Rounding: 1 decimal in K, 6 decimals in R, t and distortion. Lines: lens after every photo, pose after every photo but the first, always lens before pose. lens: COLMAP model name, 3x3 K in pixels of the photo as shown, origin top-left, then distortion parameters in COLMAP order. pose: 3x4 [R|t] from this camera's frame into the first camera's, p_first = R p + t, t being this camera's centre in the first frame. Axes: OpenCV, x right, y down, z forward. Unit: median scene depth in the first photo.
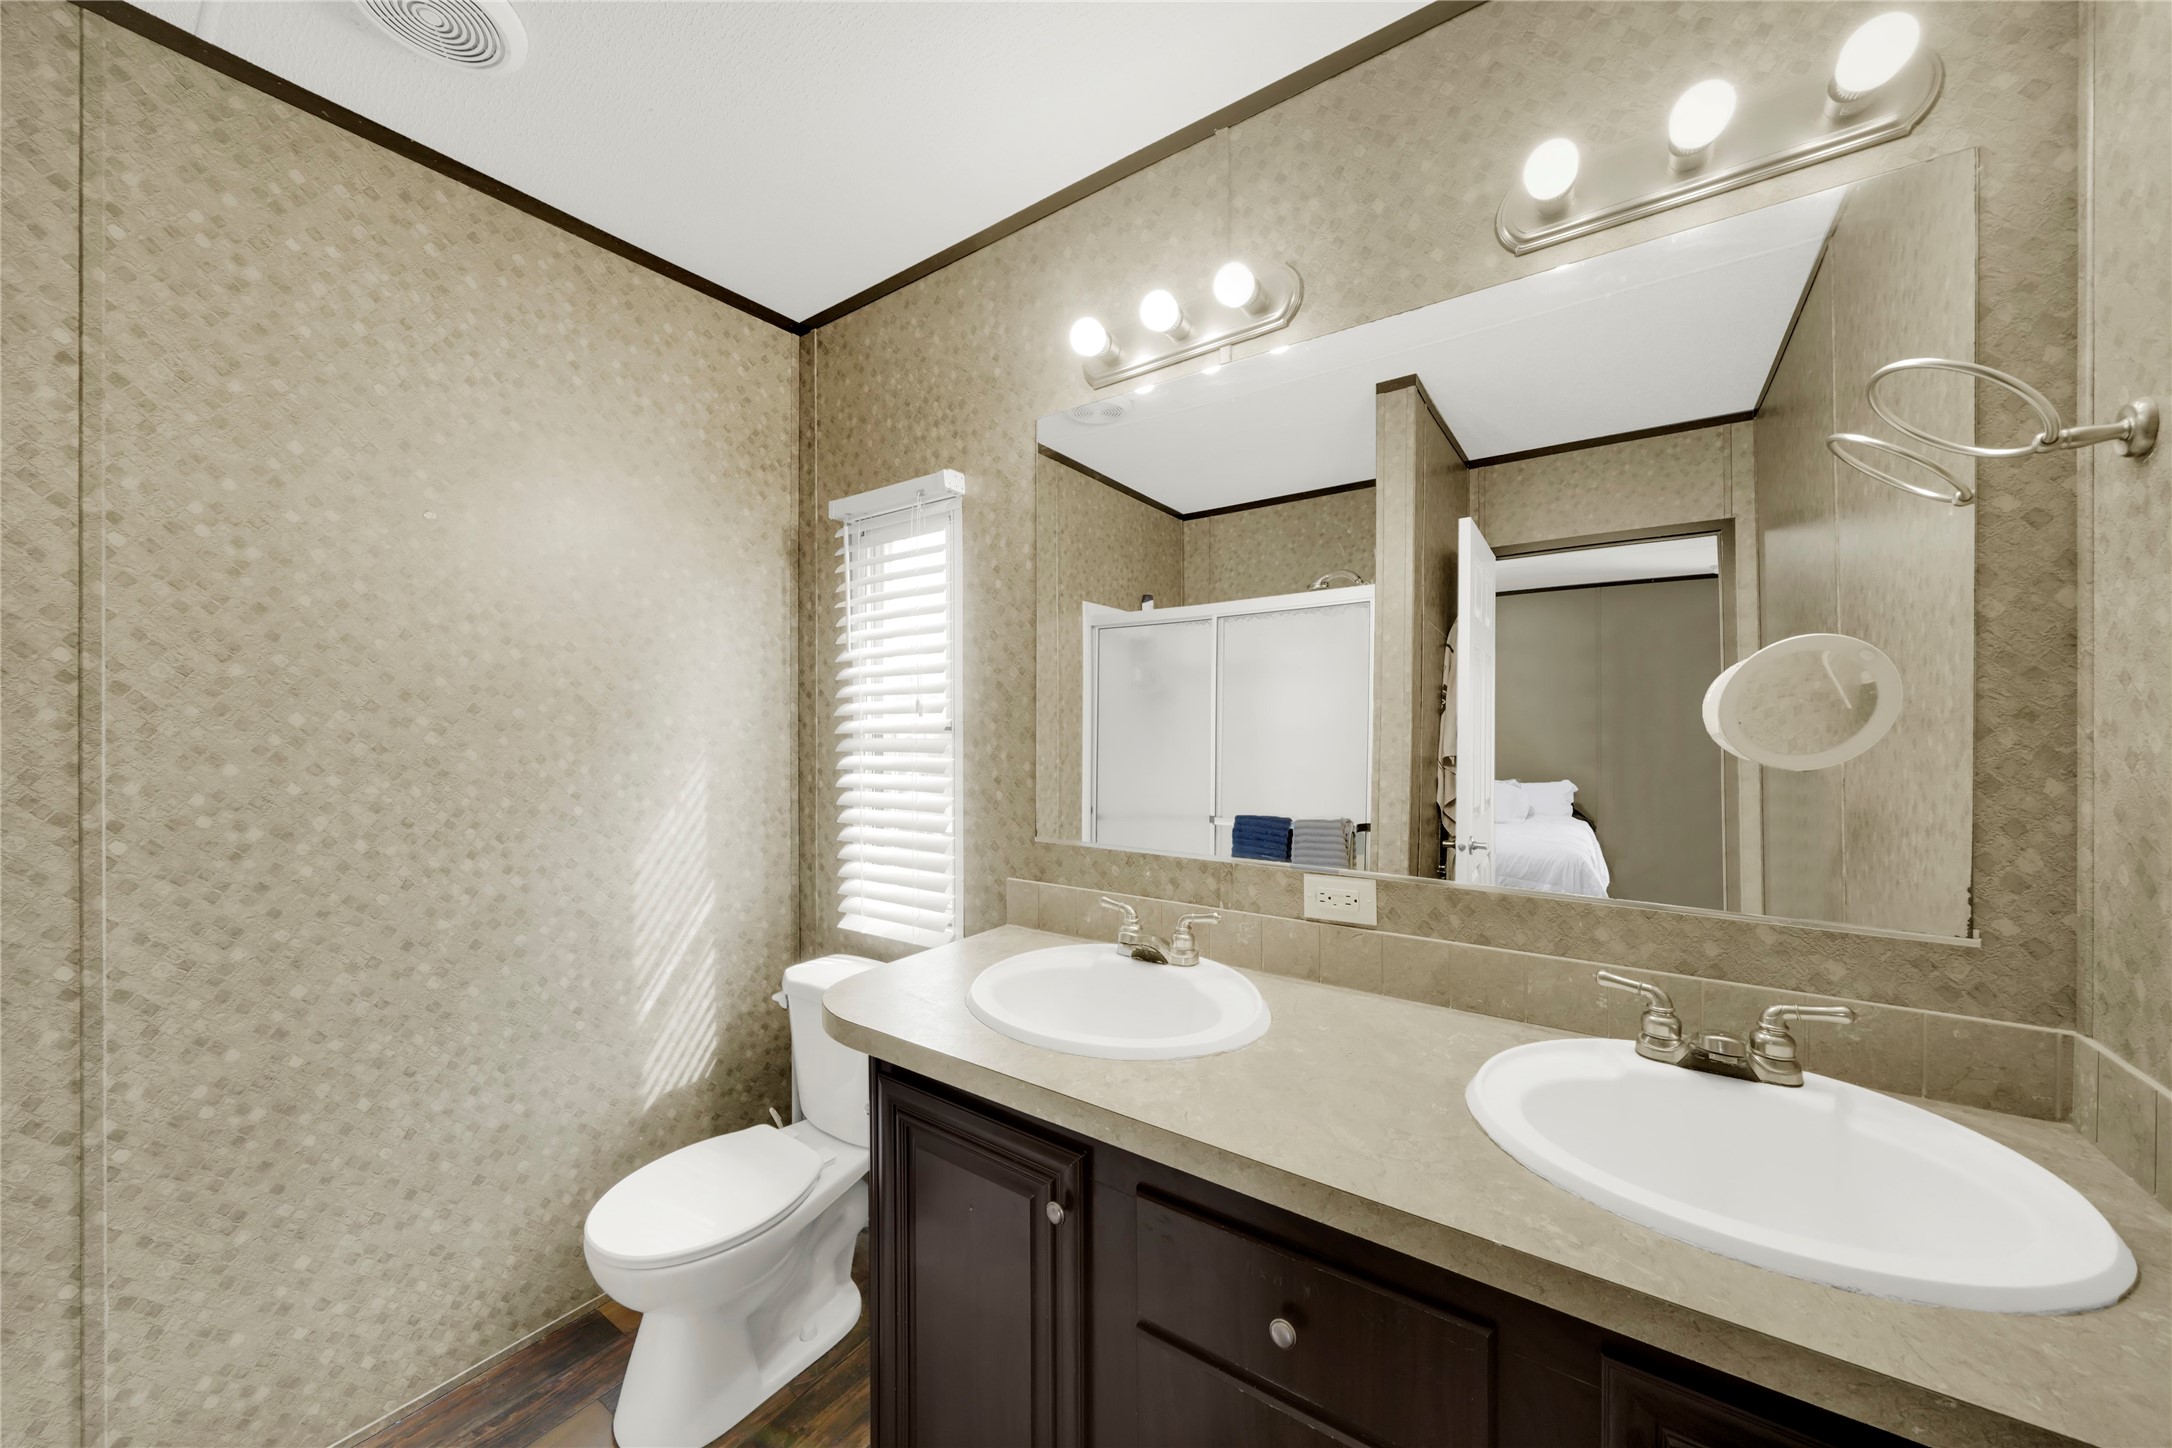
lens RADIAL K [[775.7, 0, 1083.4], [0, 775.7, 707.8], [0, 0, 1]] dist [-0.008982, 0.000253]
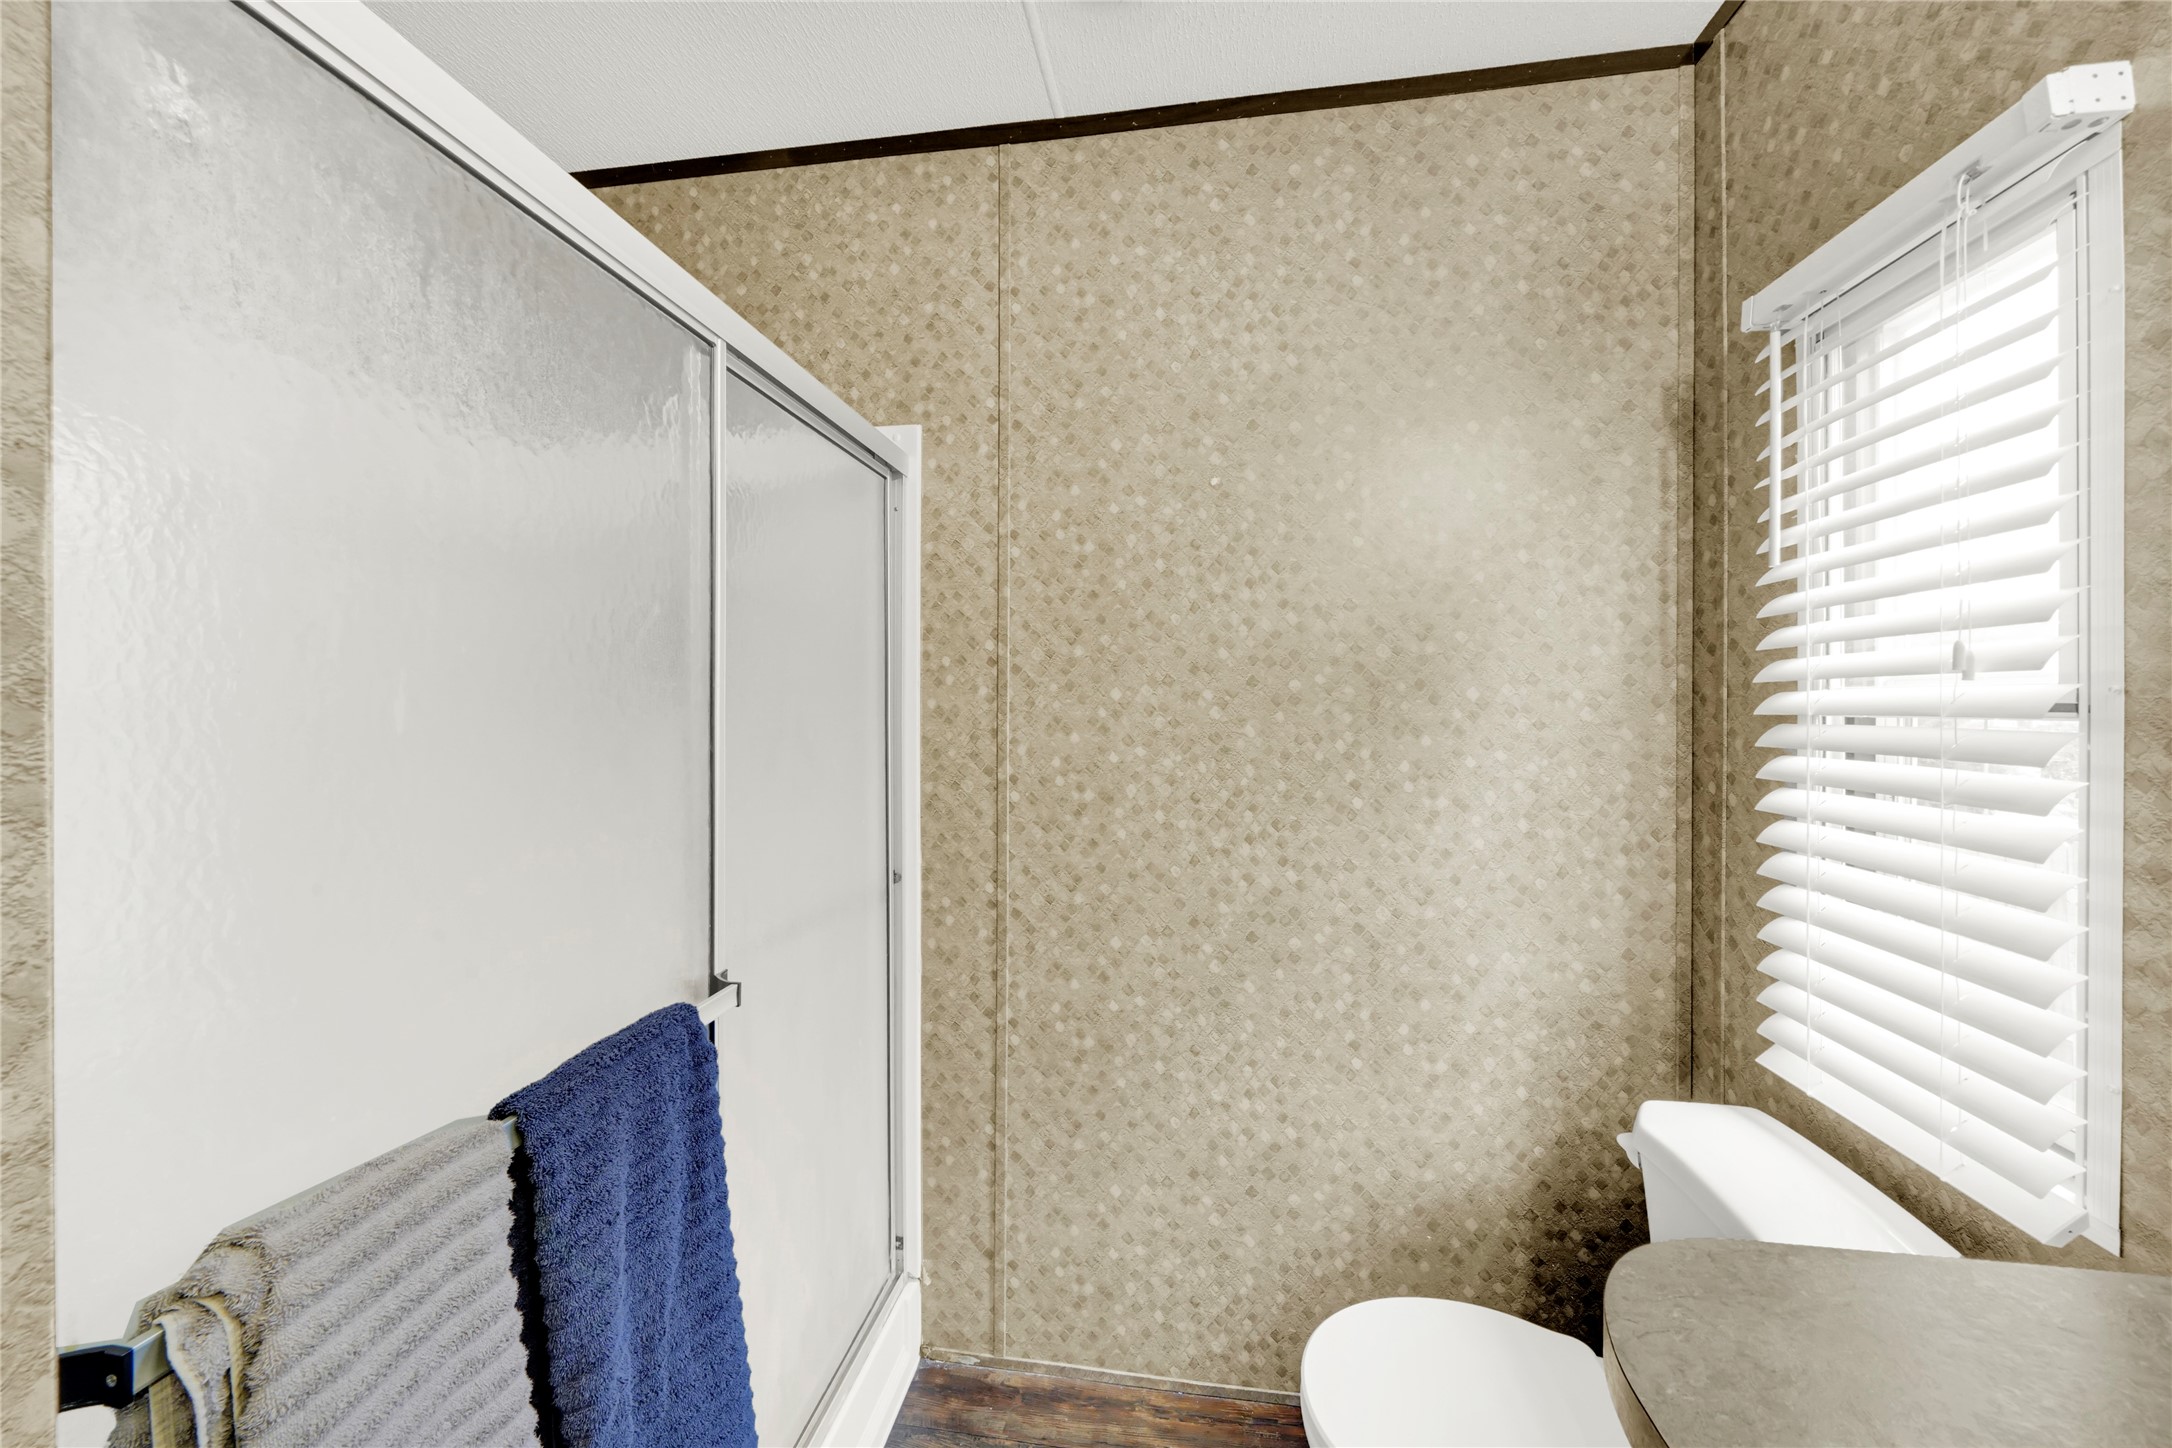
lens RADIAL K [[775.7, 0, 1083.4], [0, 775.7, 707.8], [0, 0, 1]] dist [-0.008982, 0.000253]
pose [[0.448321, 0.010221, -0.893814, -0.047467], [0.018657, 0.999610, 0.020789, 0.009065], [0.893678, -0.025996, 0.447955, 0.367644]]
